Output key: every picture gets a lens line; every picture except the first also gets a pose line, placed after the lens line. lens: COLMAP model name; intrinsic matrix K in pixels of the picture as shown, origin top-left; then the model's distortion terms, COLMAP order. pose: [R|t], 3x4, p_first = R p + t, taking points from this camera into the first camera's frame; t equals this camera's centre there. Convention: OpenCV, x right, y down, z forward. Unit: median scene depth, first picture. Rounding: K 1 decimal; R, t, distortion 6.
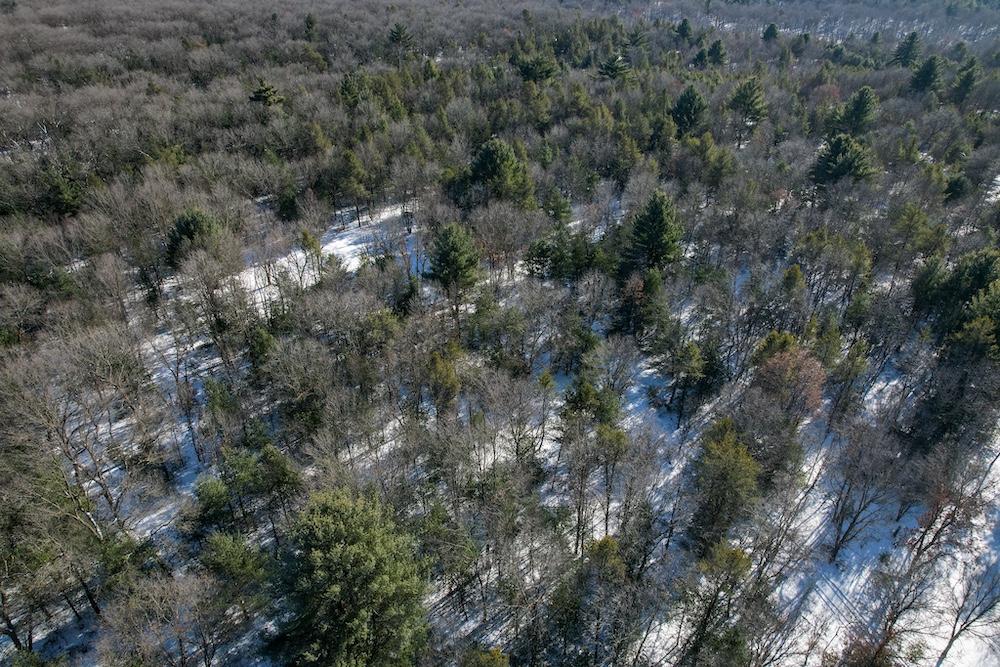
lens RADIAL K [[648.6, 0, 501.4], [0, 648.6, 332.1], [0, 0, 1]] dist [-0.062159, 0.059309]
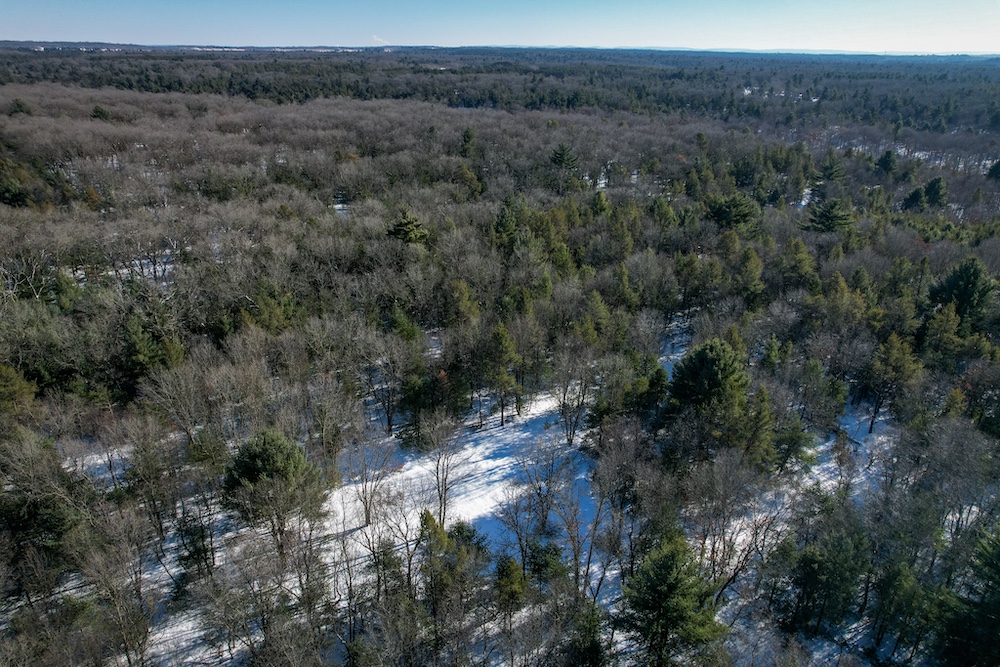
lens RADIAL K [[648.6, 0, 505.1], [0, 648.6, 331.6], [0, 0, 1]] dist [-0.062159, 0.059309]
pose [[0.978509, 0.095550, -0.182731, -0.075608], [-0.121186, 0.983449, -0.134695, -0.139096], [0.166837, 0.153944, 0.973892, 0.219341]]
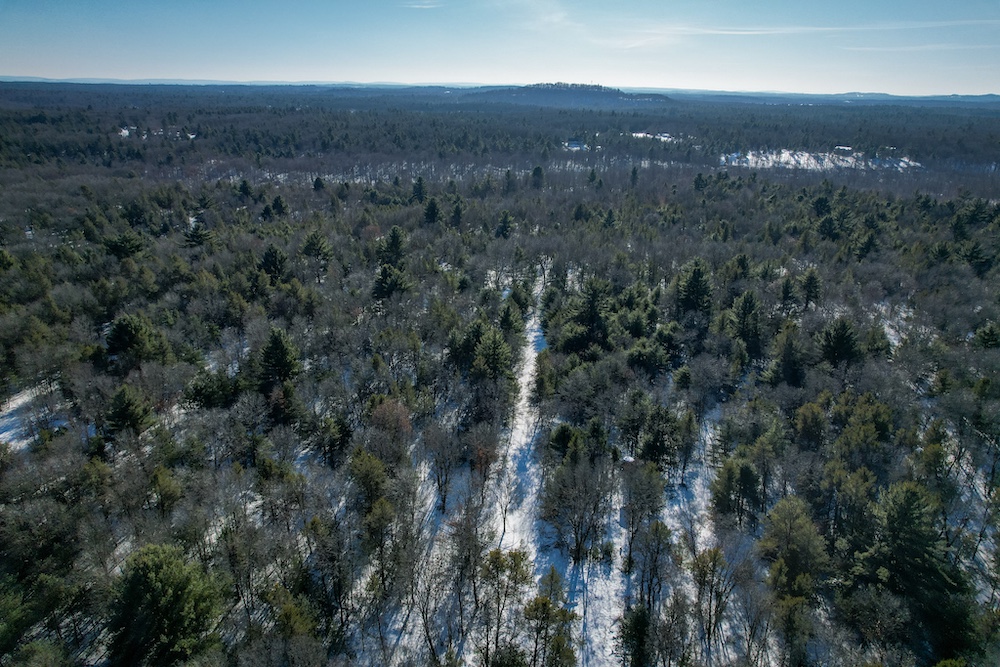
lens RADIAL K [[648.6, 0, 507.1], [0, 648.6, 329.8], [0, 0, 1]] dist [-0.062159, 0.059309]
pose [[0.798484, -0.206982, 0.565315, -0.088044], [0.312036, 0.945348, -0.094612, 0.046177], [-0.514836, 0.251945, 0.819431, -0.250073]]
